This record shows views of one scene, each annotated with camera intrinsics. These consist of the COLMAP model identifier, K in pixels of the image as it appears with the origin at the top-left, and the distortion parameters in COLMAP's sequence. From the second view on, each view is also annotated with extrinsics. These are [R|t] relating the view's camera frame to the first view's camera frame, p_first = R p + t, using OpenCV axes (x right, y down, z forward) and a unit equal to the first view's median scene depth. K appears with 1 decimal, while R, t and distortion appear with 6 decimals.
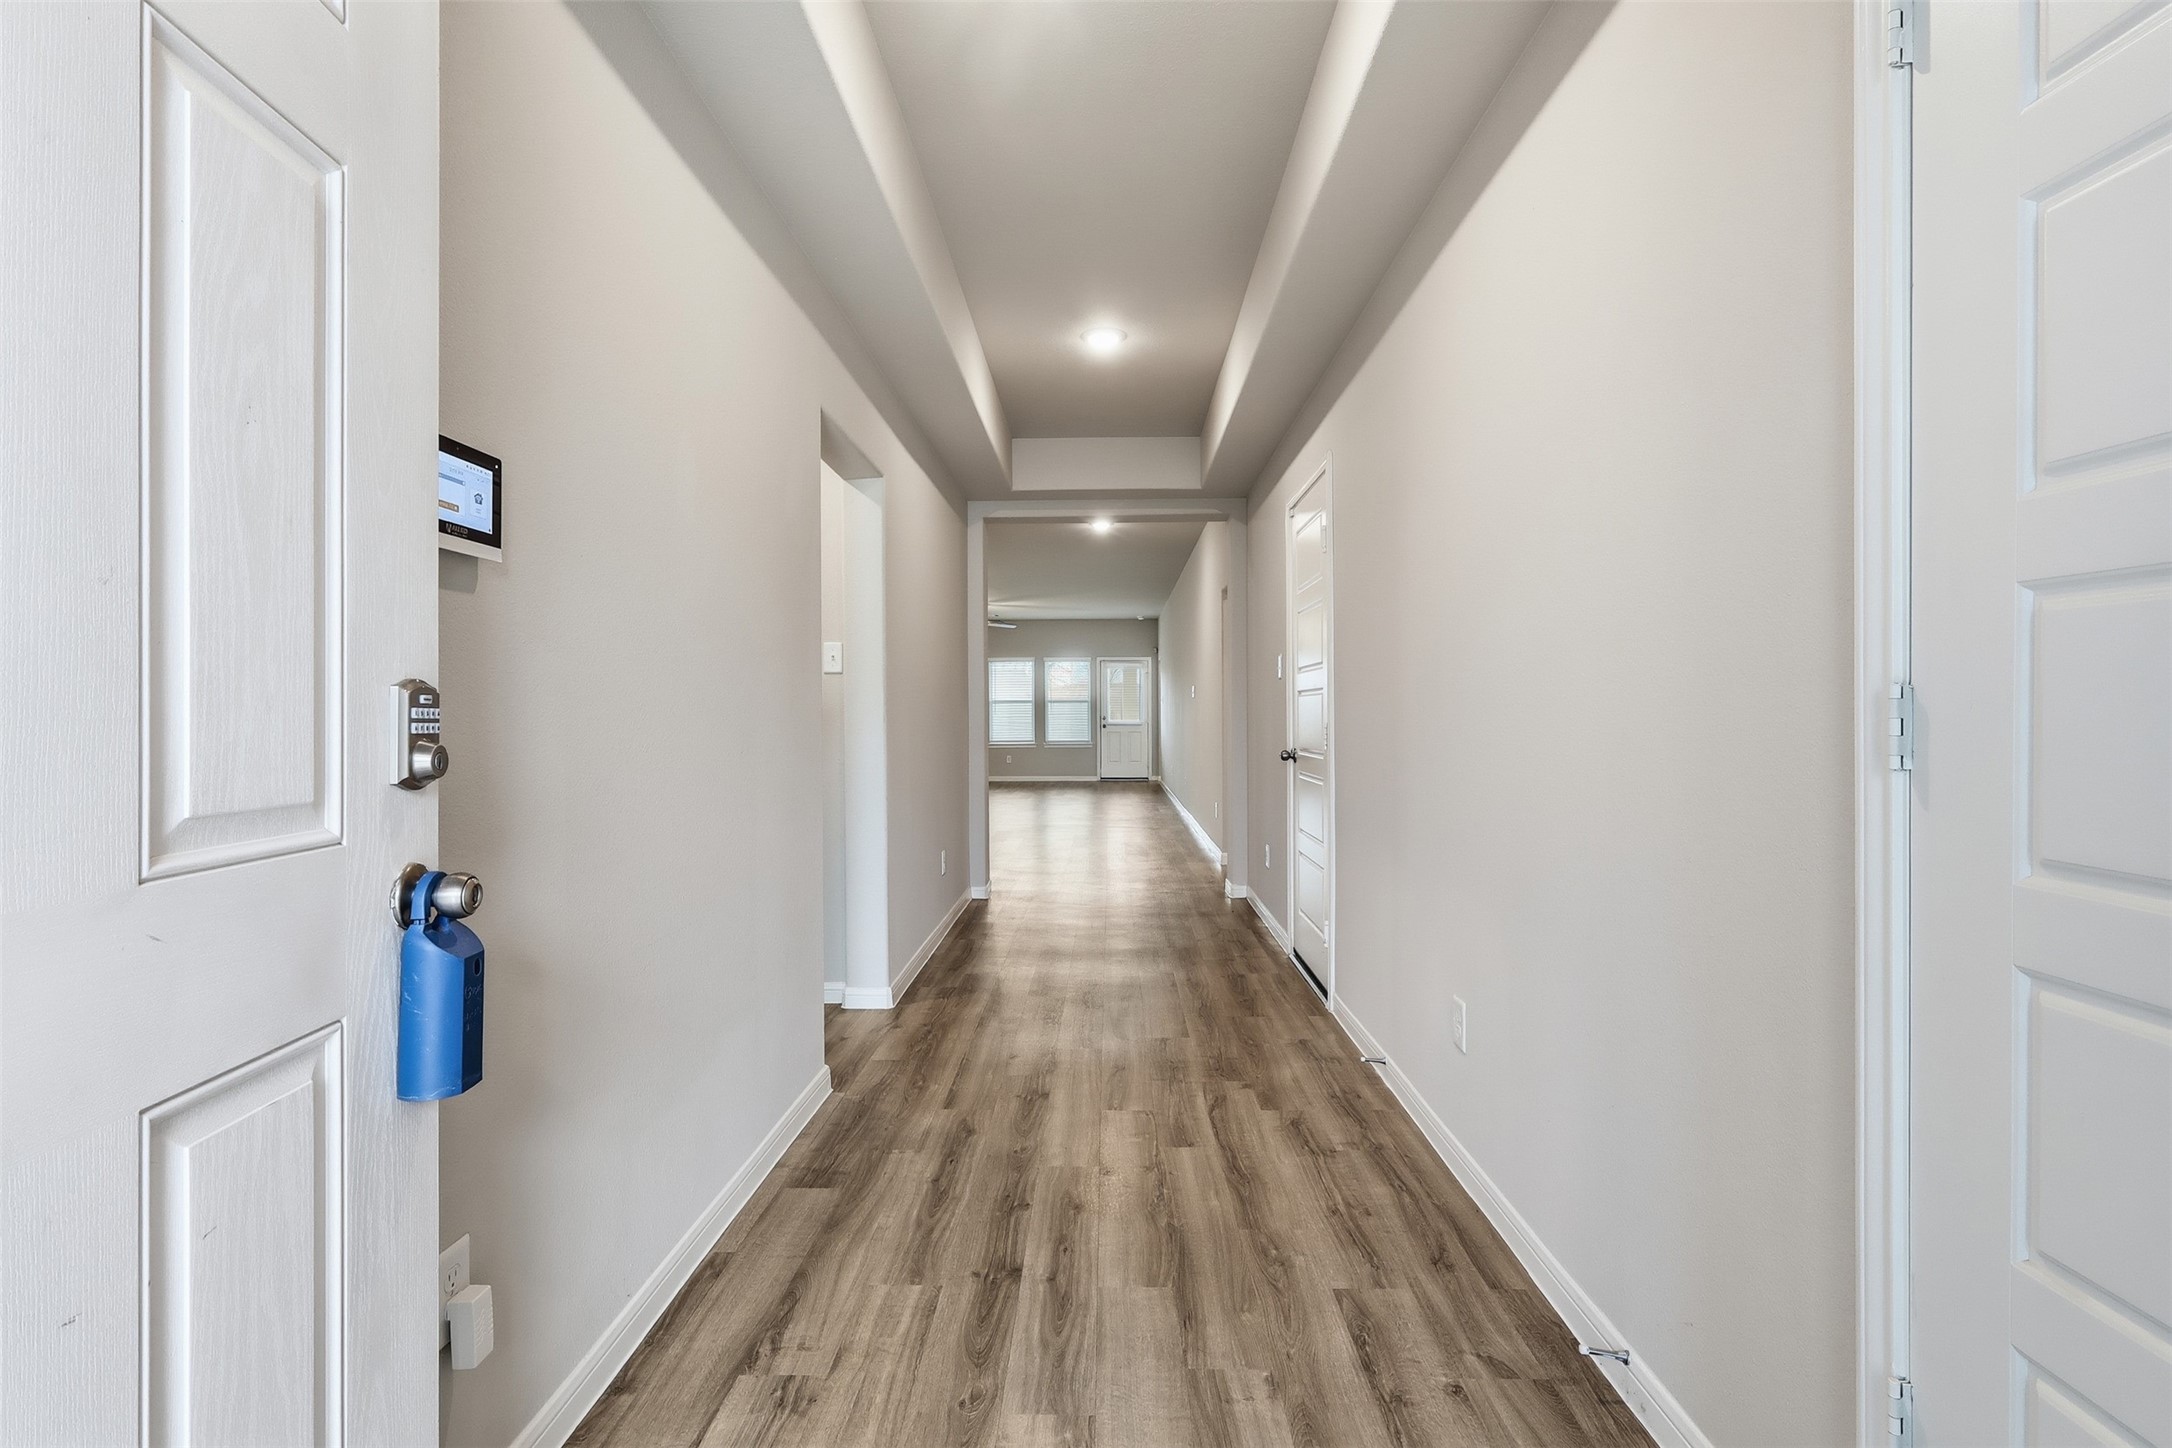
lens RADIAL K [[1022.1, 0, 1084.2], [0, 1022.1, 731.6], [0, 0, 1]] dist [-0.001834, -0.000471]
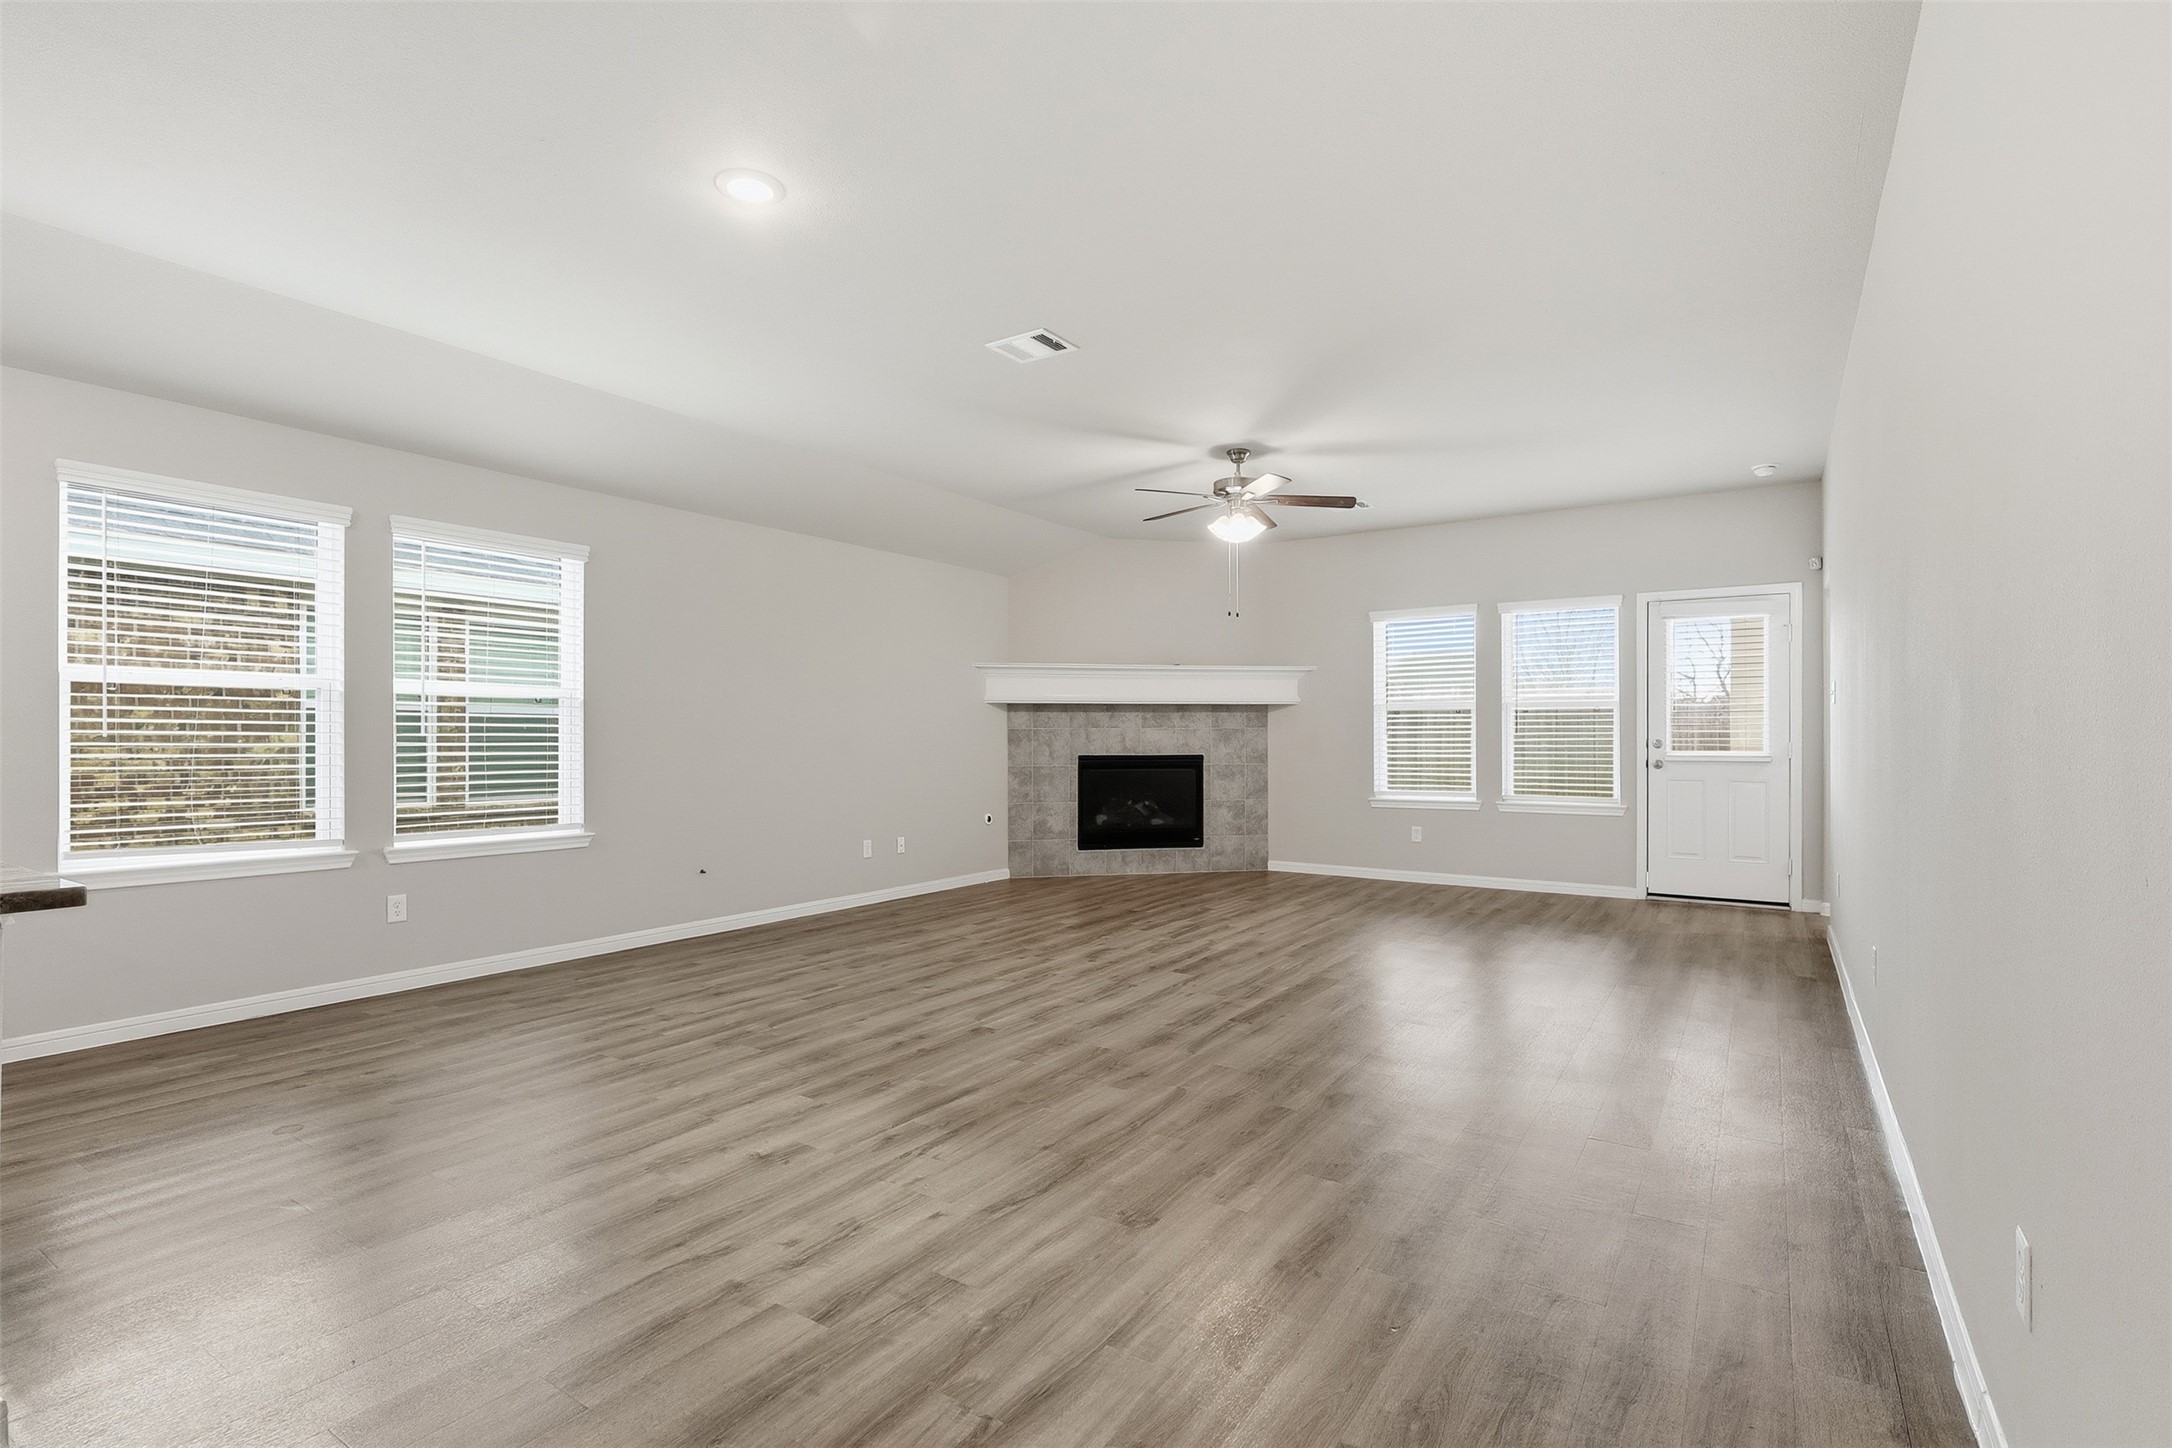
lens RADIAL K [[1022.1, 0, 1072.3], [0, 1022.1, 738.8], [0, 0, 1]] dist [-0.001834, -0.000471]
pose [[0.851764, 0.002924, -0.523917, 0.033916], [-0.001003, 0.999992, 0.003950, -0.016906], [0.523924, -0.002839, 0.851760, 0.535559]]
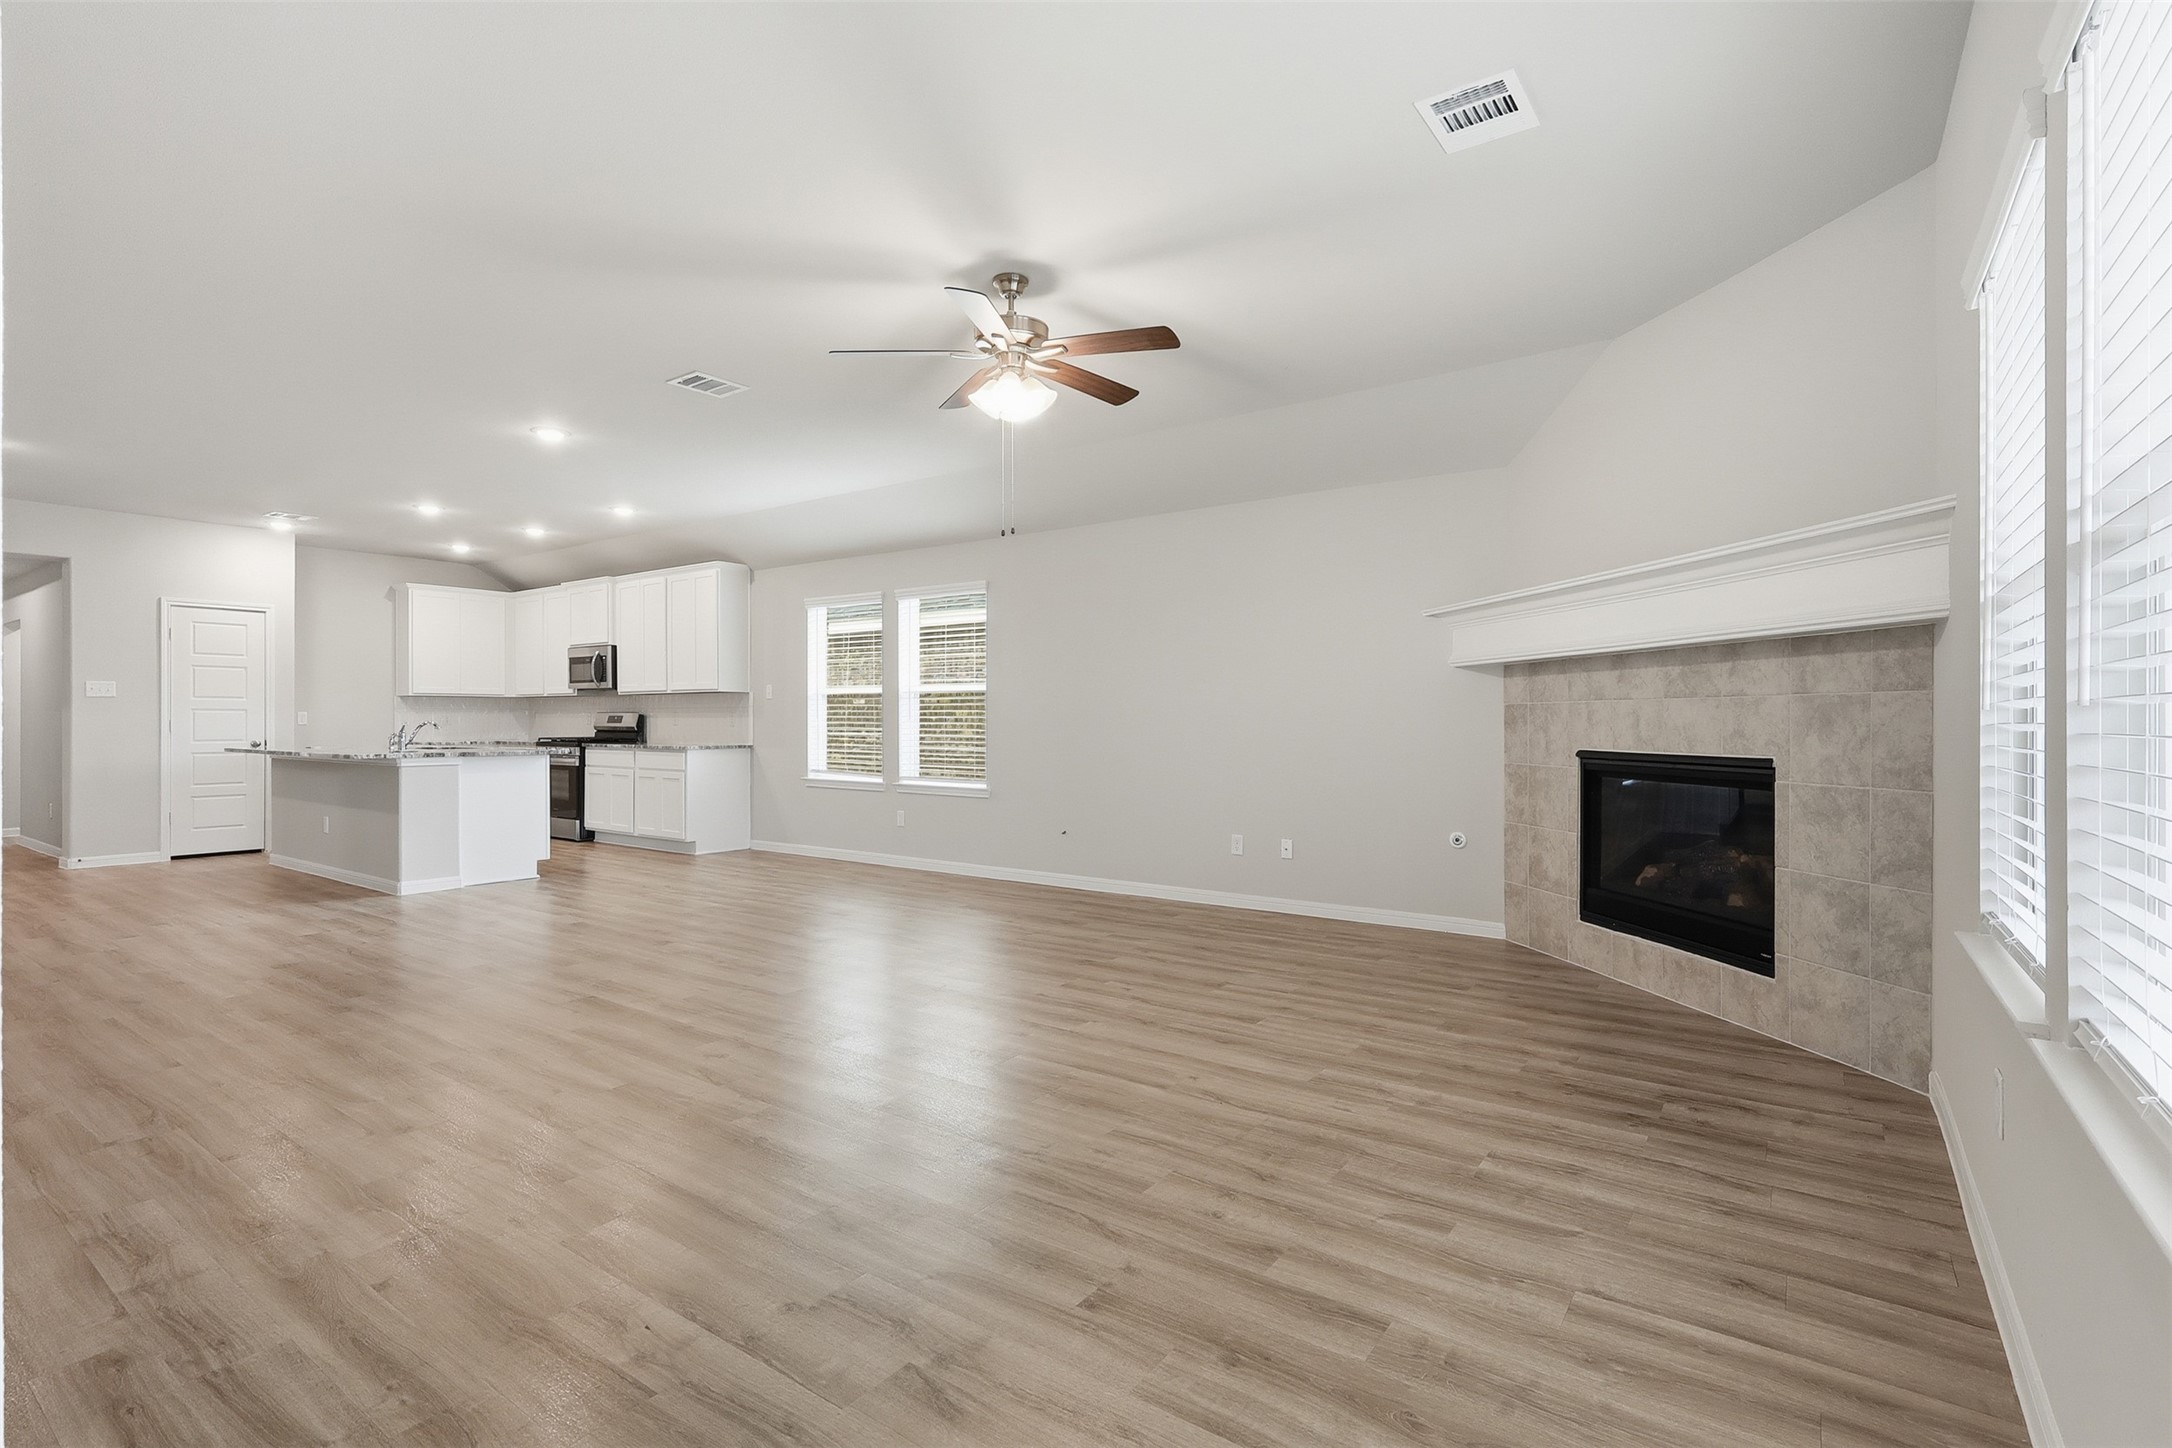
lens RADIAL K [[1022.1, 0, 1119.3], [0, 1022.1, 718.7], [0, 0, 1]] dist [-0.001834, -0.000471]
pose [[-0.542121, 0.002571, -0.840296, 0.074783], [0.003563, 0.999993, 0.000761, -0.016068], [0.840293, -0.002581, -0.542127, 0.983821]]
